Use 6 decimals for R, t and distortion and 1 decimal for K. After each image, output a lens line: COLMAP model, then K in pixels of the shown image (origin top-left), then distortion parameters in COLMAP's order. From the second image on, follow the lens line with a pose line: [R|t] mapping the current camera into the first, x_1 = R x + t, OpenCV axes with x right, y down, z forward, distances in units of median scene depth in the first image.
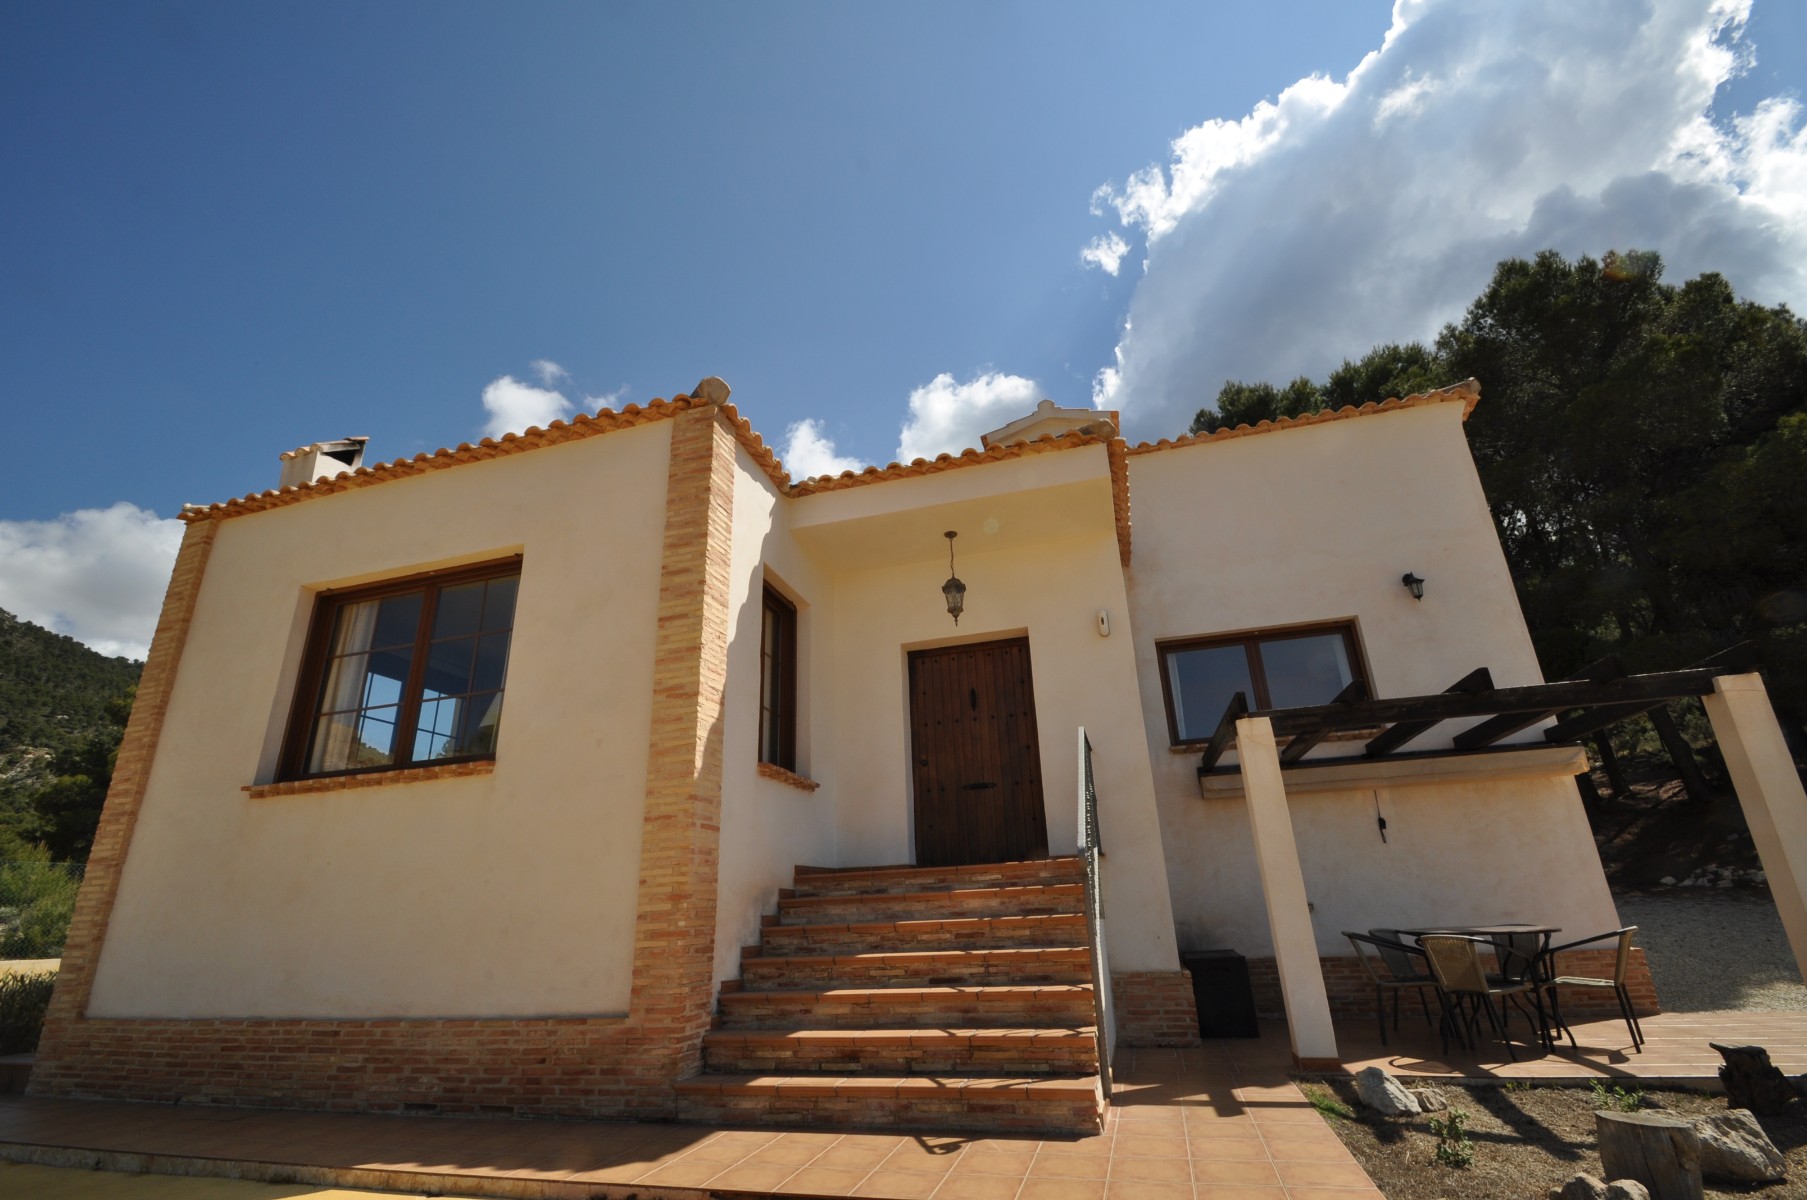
lens RADIAL K [[788.4, 0, 904.6], [0, 788.4, 630.1], [0, 0, 1]] dist [0.015279, -0.017153]
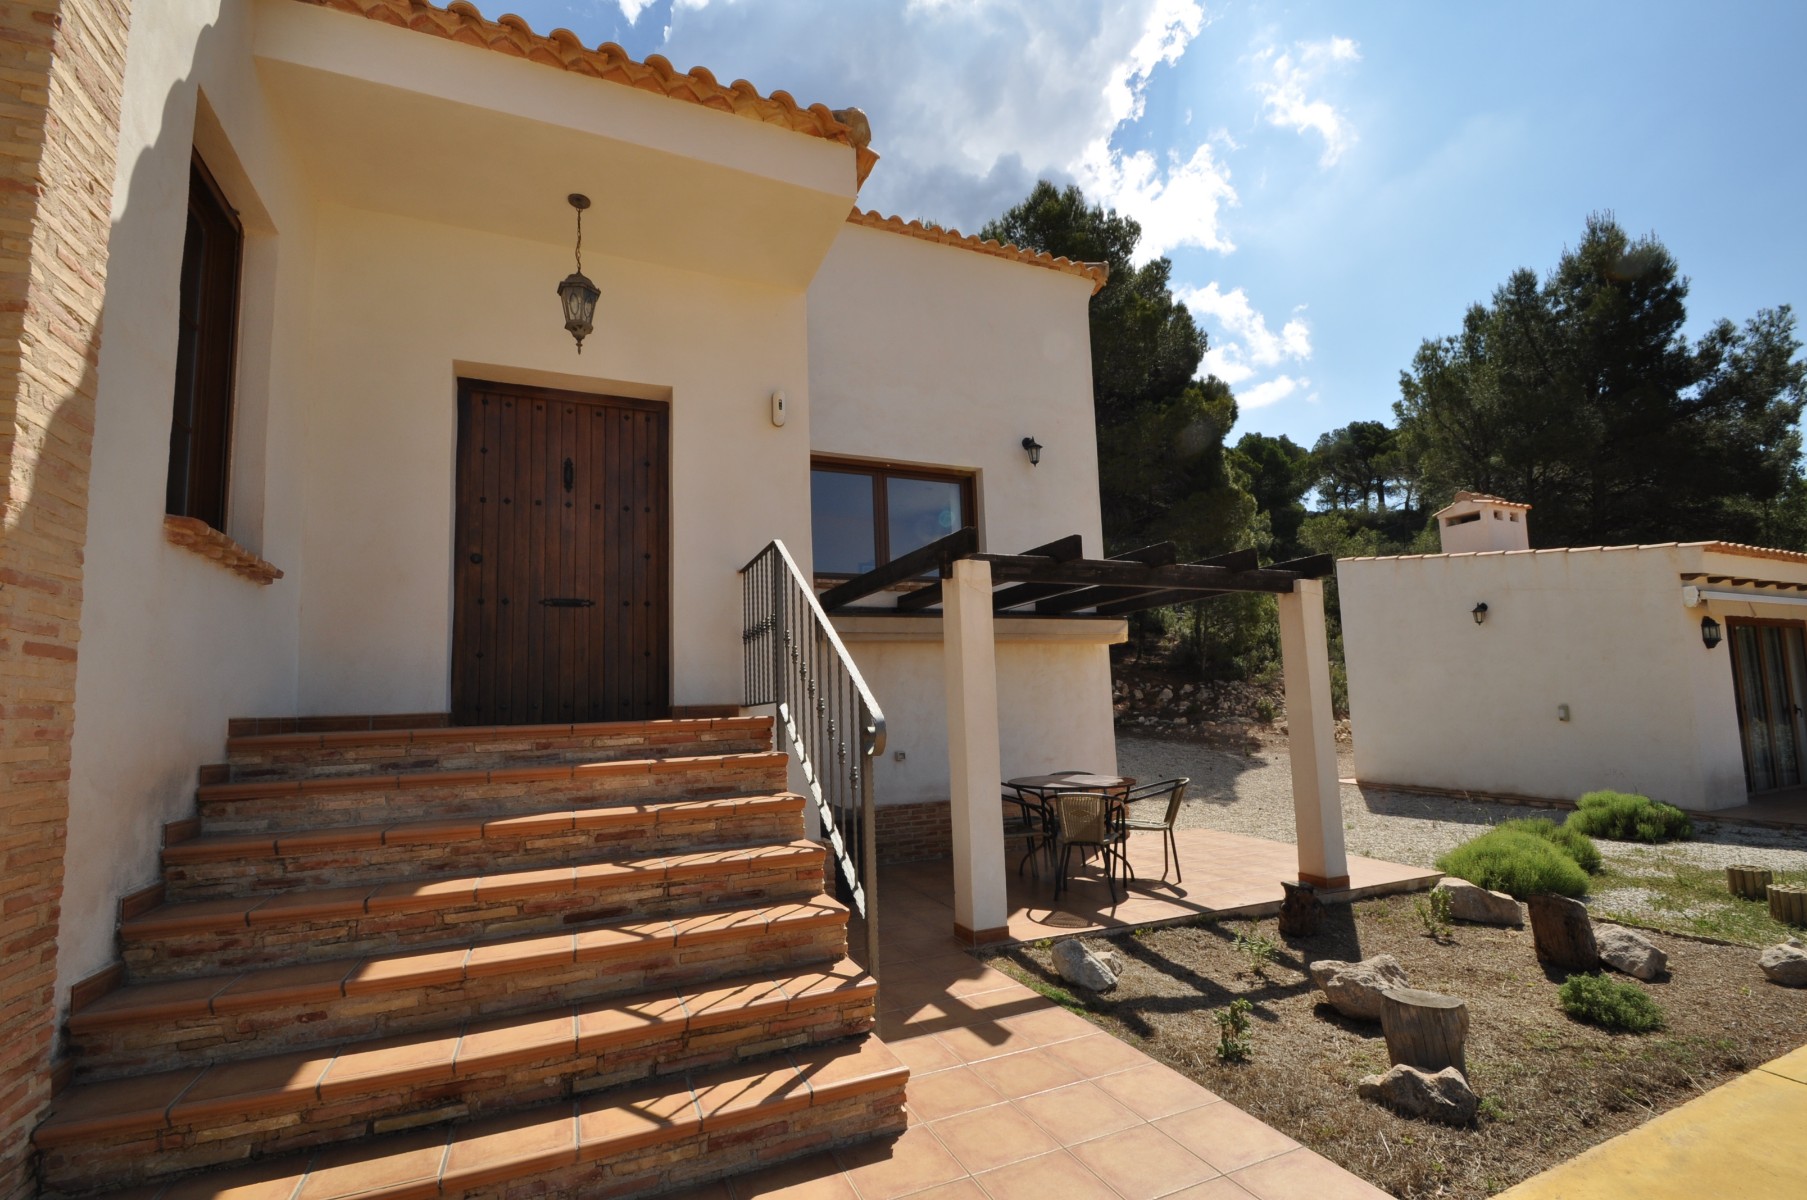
lens RADIAL K [[788.4, 0, 904.6], [0, 788.4, 630.1], [0, 0, 1]] dist [0.015279, -0.017153]
pose [[0.767848, 0.074925, 0.636235, -0.154364], [-0.211567, 0.967074, 0.141447, 0.083162], [-0.604689, -0.243216, 0.758418, 0.401544]]
